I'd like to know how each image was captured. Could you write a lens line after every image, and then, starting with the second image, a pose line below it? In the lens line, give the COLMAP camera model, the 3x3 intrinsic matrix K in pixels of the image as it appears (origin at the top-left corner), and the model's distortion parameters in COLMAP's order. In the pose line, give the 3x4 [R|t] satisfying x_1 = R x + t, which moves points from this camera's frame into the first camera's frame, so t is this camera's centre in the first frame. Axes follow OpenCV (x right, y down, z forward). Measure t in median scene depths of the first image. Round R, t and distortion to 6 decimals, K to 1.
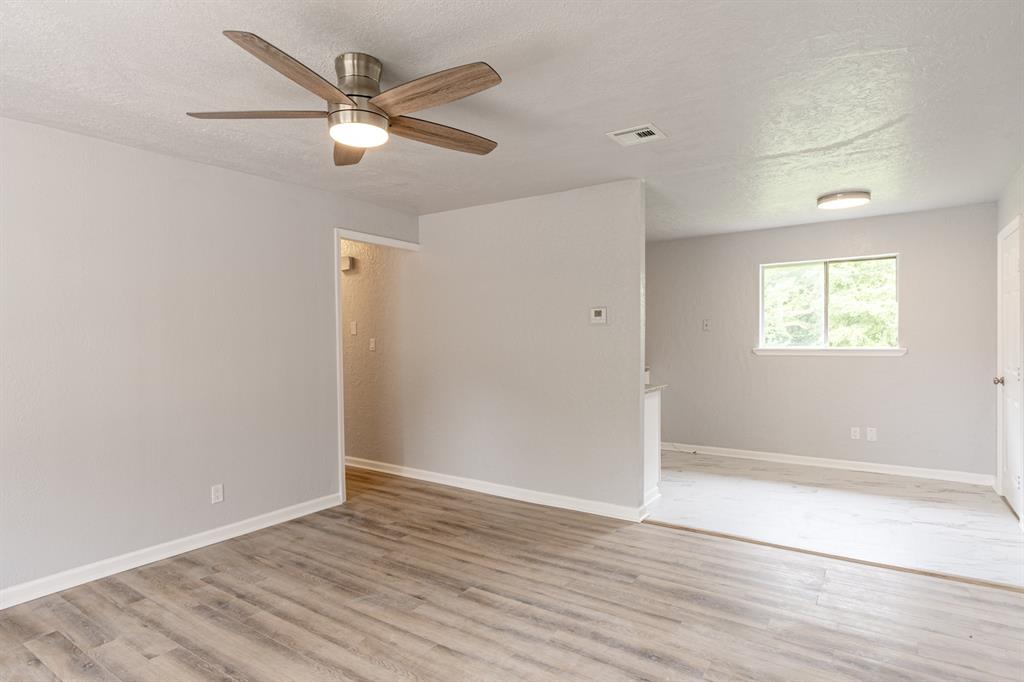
lens RADIAL K [[556.1, 0, 504.6], [0, 556.1, 340.6], [0, 0, 1]] dist [0.001889, 0.001145]
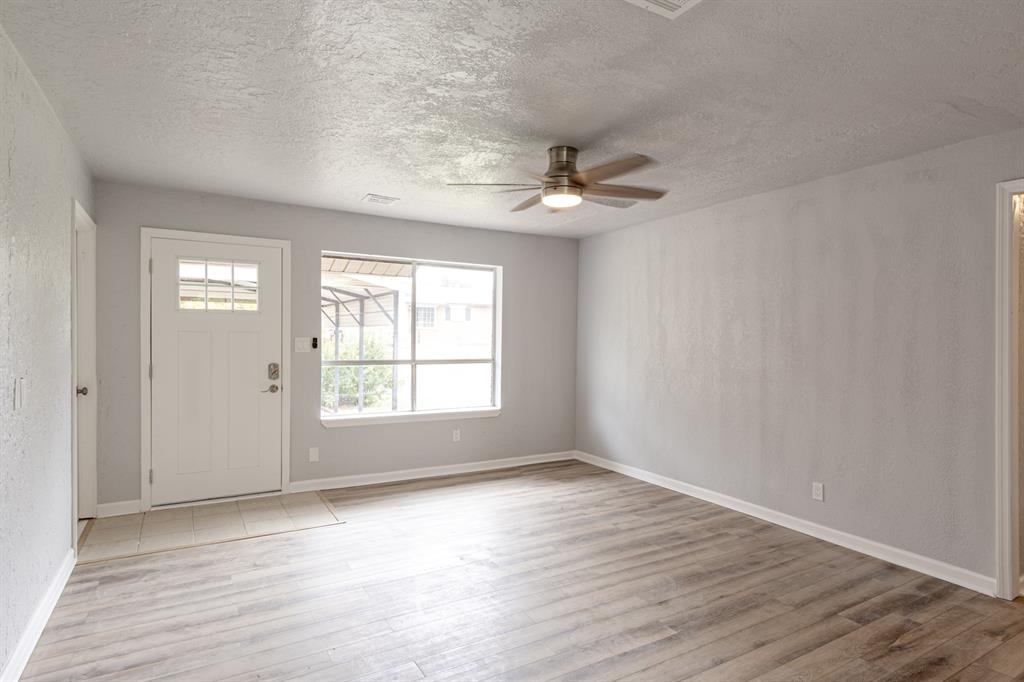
lens RADIAL K [[548.0, 0, 501.5], [0, 548.0, 335.0], [0, 0, 1]] dist [0.009215, -0.005071]
pose [[-0.425951, 0.004579, -0.904734, 0.728827], [-0.019296, 0.999714, 0.014145, -0.023891], [0.904540, 0.023483, -0.425741, 0.970857]]
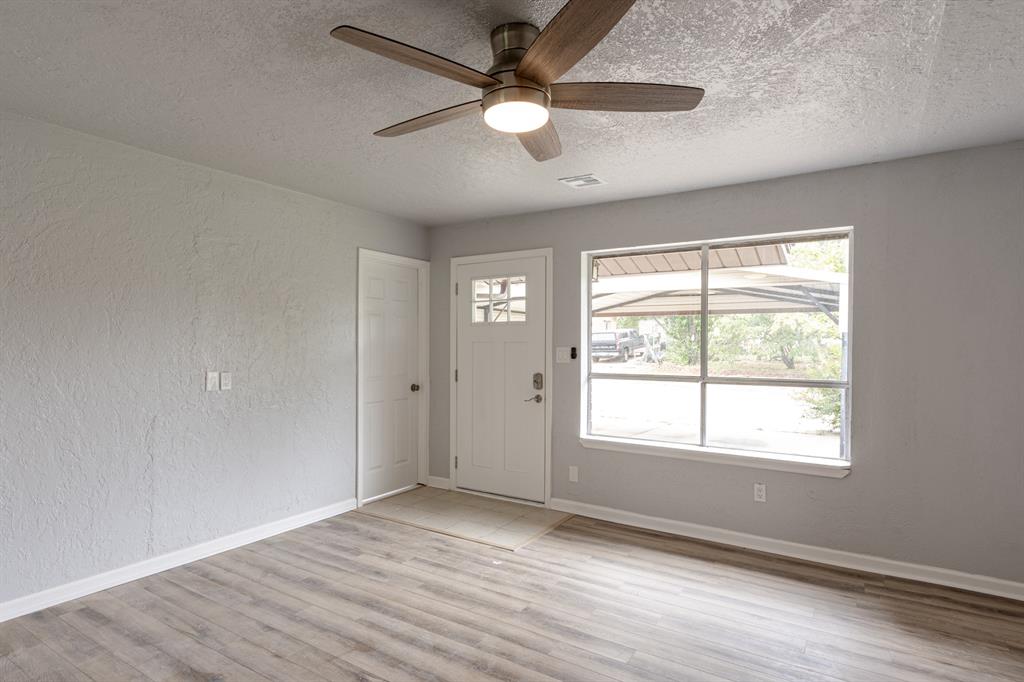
lens RADIAL K [[548.0, 0, 508.1], [0, 548.0, 344.6], [0, 0, 1]] dist [0.009215, -0.005071]
pose [[-0.999432, 0.007462, -0.032864, -0.143848], [0.006997, 0.999874, 0.014224, -0.013669], [0.032966, 0.013986, -0.999359, 1.231238]]
